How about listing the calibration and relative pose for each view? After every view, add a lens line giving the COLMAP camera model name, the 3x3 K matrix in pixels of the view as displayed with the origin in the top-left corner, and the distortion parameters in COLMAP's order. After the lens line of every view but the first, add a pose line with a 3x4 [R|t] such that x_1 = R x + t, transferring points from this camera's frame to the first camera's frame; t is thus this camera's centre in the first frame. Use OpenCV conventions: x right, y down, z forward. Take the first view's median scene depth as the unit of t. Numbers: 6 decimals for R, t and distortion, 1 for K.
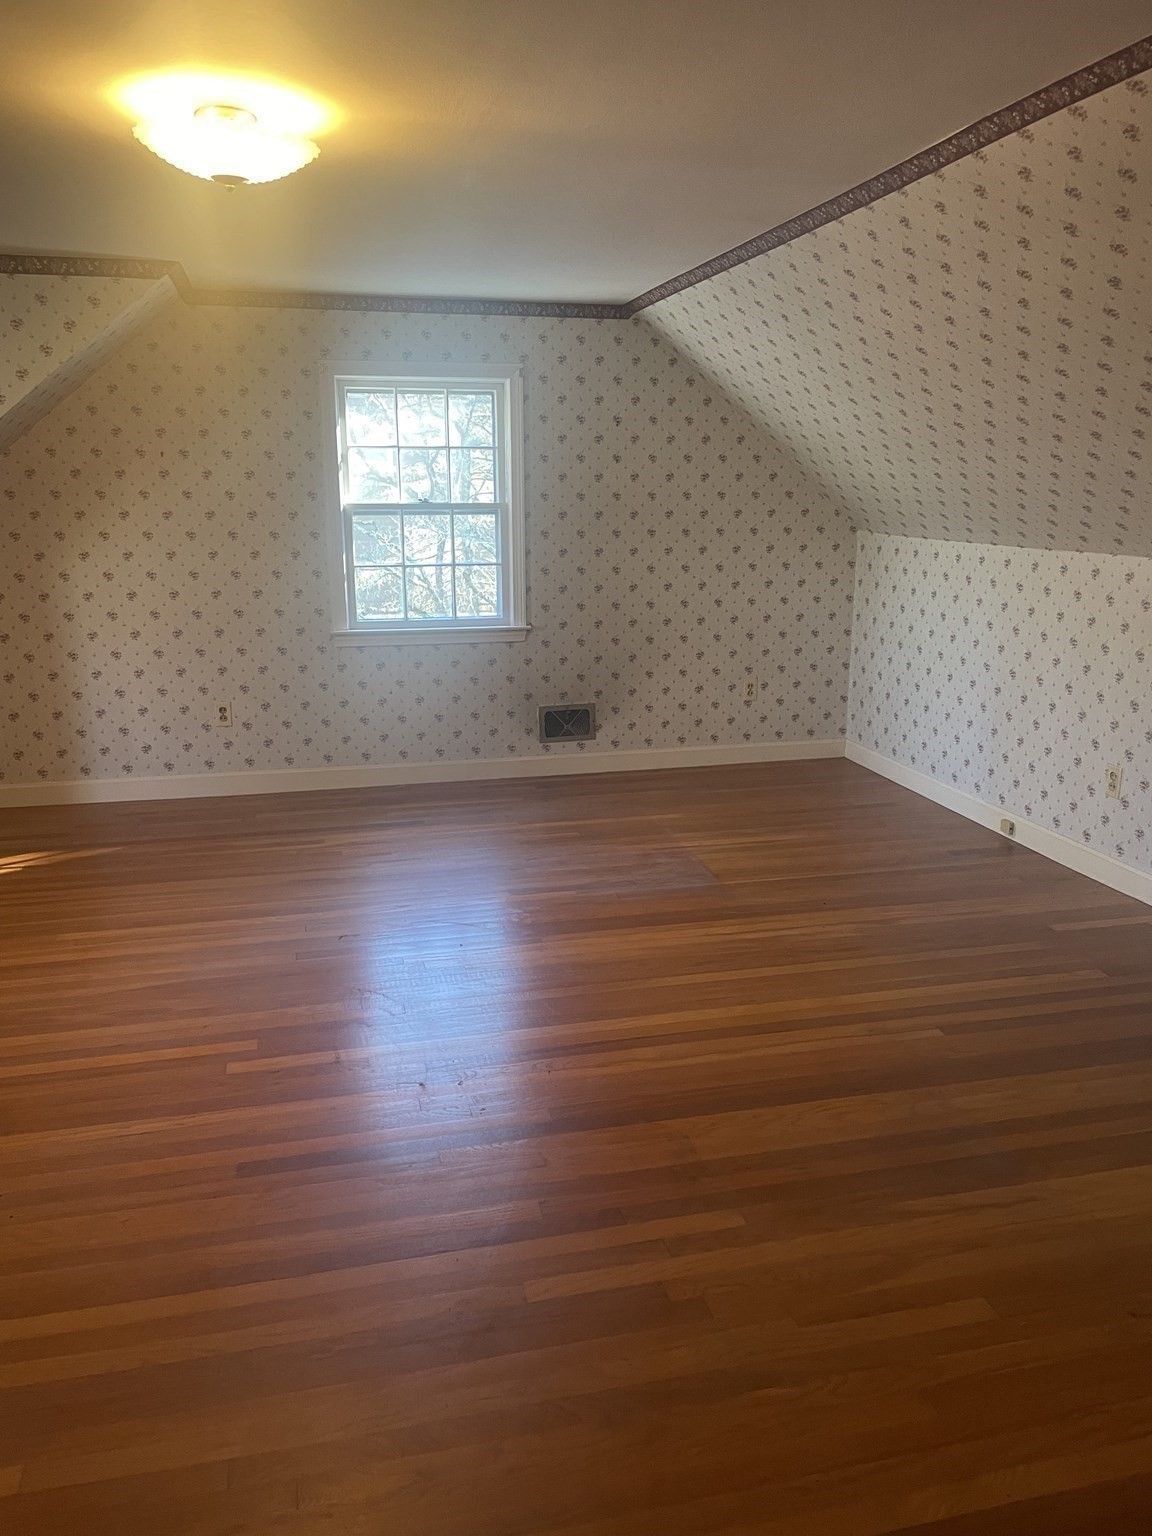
lens RADIAL K [[1181.8, 0, 582.0], [0, 1181.8, 764.1], [0, 0, 1]] dist [0.013458, -0.021013]
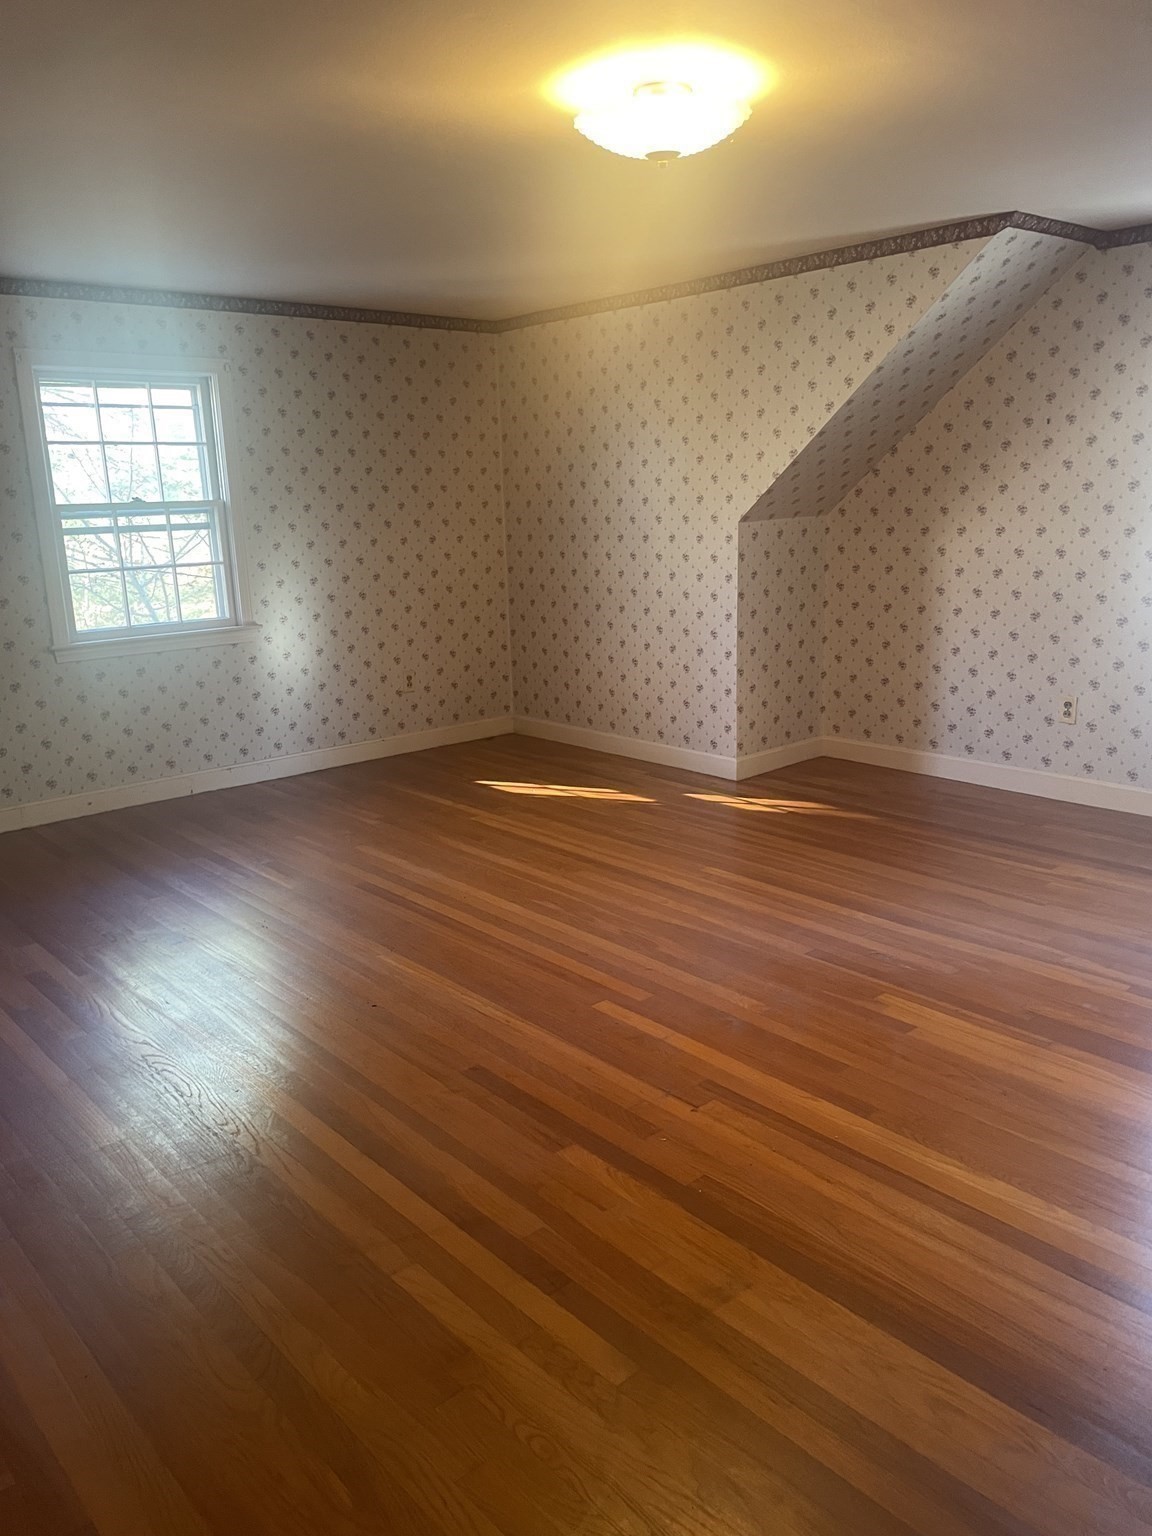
lens RADIAL K [[1181.8, 0, 579.8], [0, 1181.8, 774.4], [0, 0, 1]] dist [0.013458, -0.021013]
pose [[0.415100, 0.194309, -0.888783, 0.381766], [-0.171995, 0.976070, 0.133063, -0.054613], [0.893370, 0.097631, 0.438587, 0.305578]]
